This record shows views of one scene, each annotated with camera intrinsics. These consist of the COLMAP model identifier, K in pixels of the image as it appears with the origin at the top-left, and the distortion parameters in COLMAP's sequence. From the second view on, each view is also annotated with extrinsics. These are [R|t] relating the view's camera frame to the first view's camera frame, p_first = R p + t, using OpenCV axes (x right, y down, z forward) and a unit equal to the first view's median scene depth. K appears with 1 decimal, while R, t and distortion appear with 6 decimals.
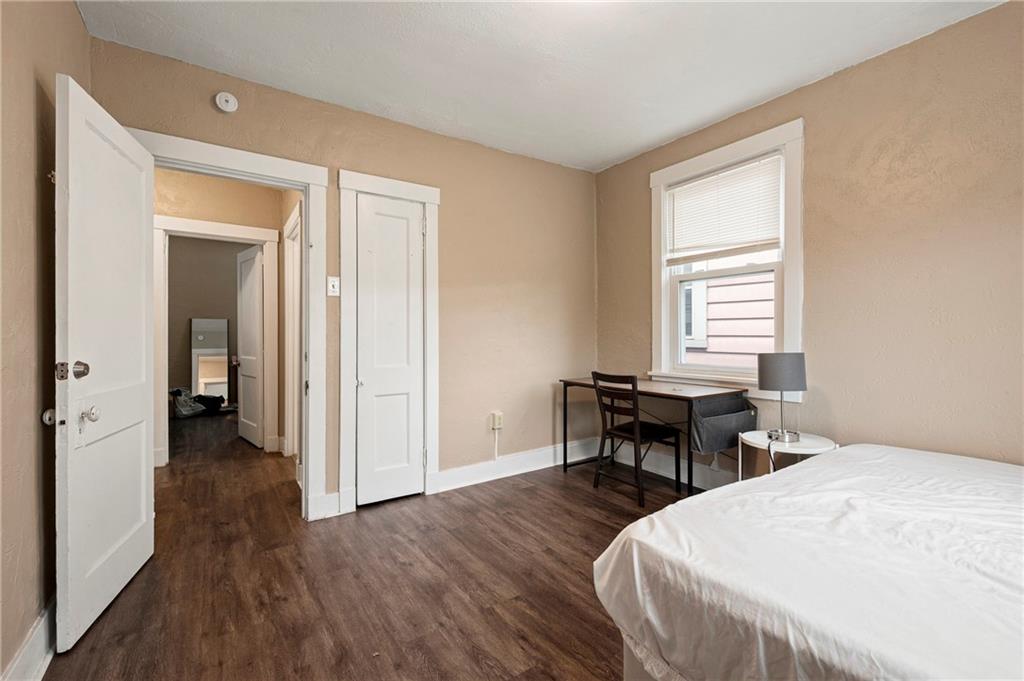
lens RADIAL K [[441.2, 0, 514.5], [0, 441.2, 340.0], [0, 0, 1]] dist [0.001054, 0.000199]
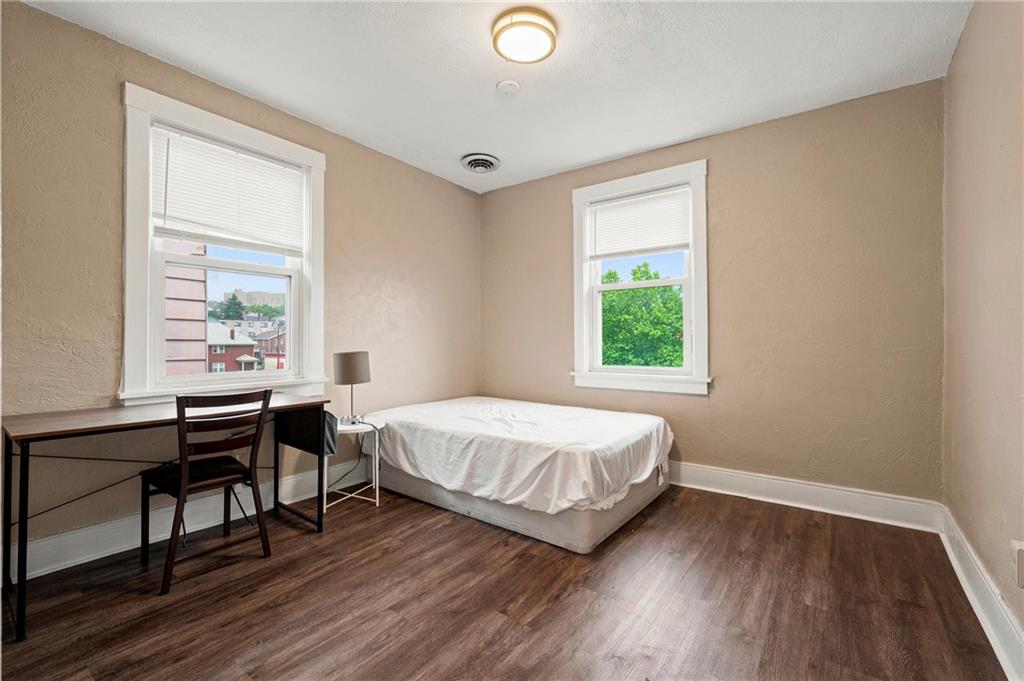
lens RADIAL K [[441.2, 0, 514.5], [0, 441.2, 340.0], [0, 0, 1]] dist [0.001054, 0.000199]
pose [[-0.327279, 0.000531, 0.944927, -0.621668], [0.003784, 0.999993, 0.000749, -0.003601], [-0.944920, 0.003820, -0.327279, 0.883086]]
